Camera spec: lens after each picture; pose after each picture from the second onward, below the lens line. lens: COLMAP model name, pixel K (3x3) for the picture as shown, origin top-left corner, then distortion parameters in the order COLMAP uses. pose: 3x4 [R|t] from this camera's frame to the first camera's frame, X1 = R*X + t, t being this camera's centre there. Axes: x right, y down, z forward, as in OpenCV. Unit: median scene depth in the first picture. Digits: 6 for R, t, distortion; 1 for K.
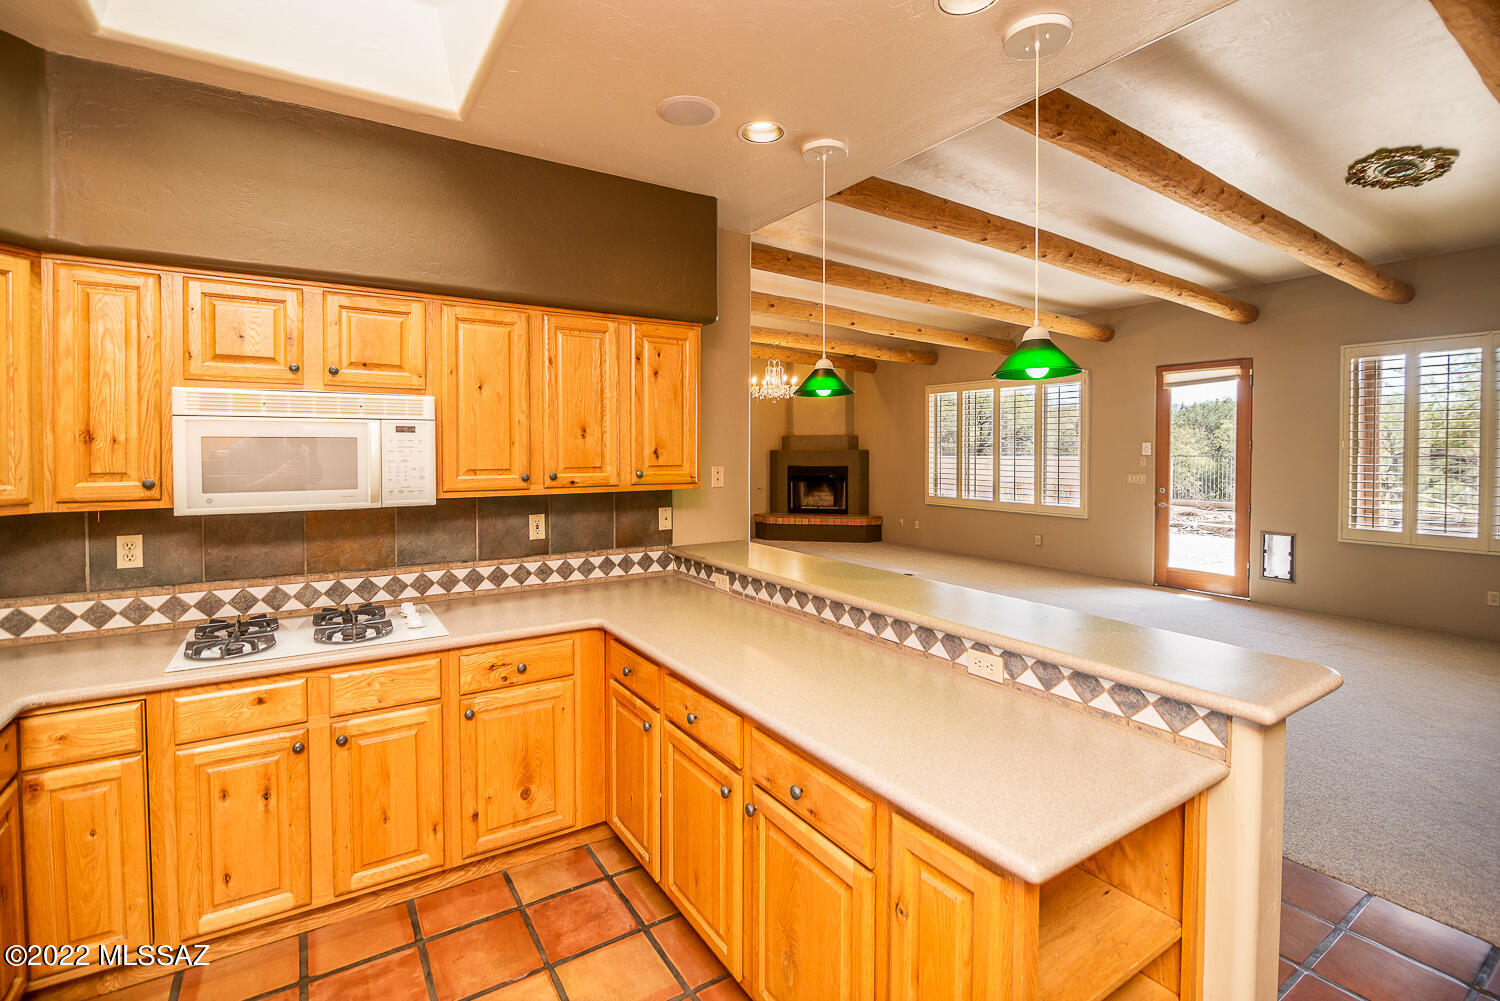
lens RADIAL K [[683.7, 0, 746.1], [0, 683.7, 456.1], [0, 0, 1]] dist [-0.007050, -0.006076]
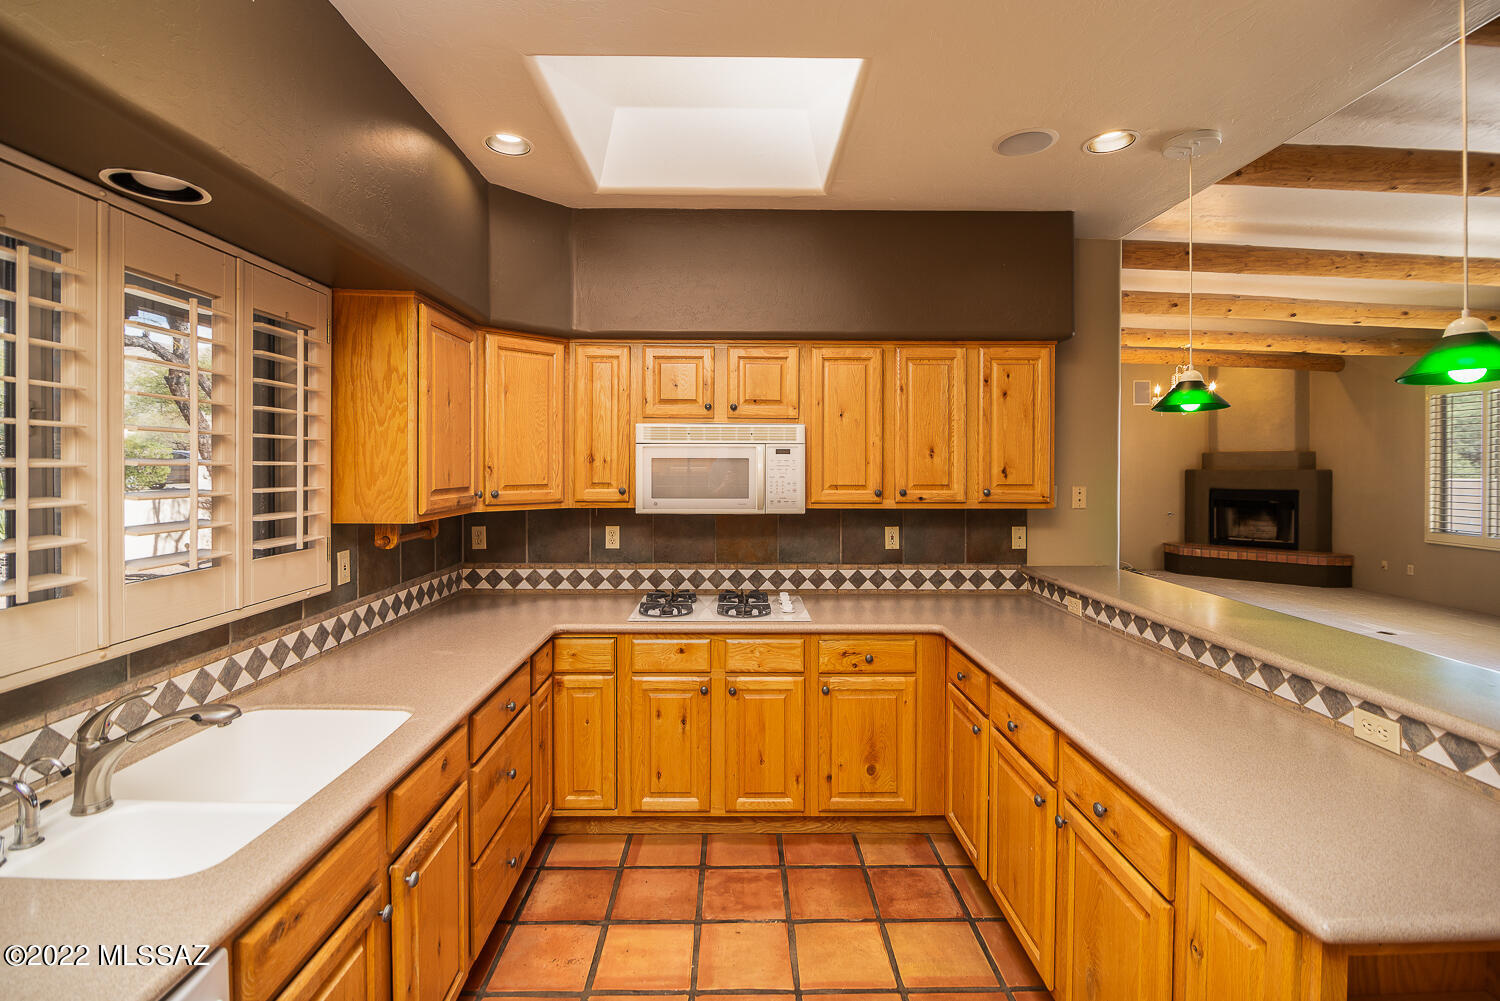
lens RADIAL K [[683.7, 0, 746.1], [0, 683.7, 456.1], [0, 0, 1]] dist [-0.007050, -0.006076]
pose [[0.847688, -0.004377, -0.530477, 0.111772], [-0.009499, 0.999680, -0.023427, -0.001276], [0.530410, 0.024898, 0.847375, -0.095824]]
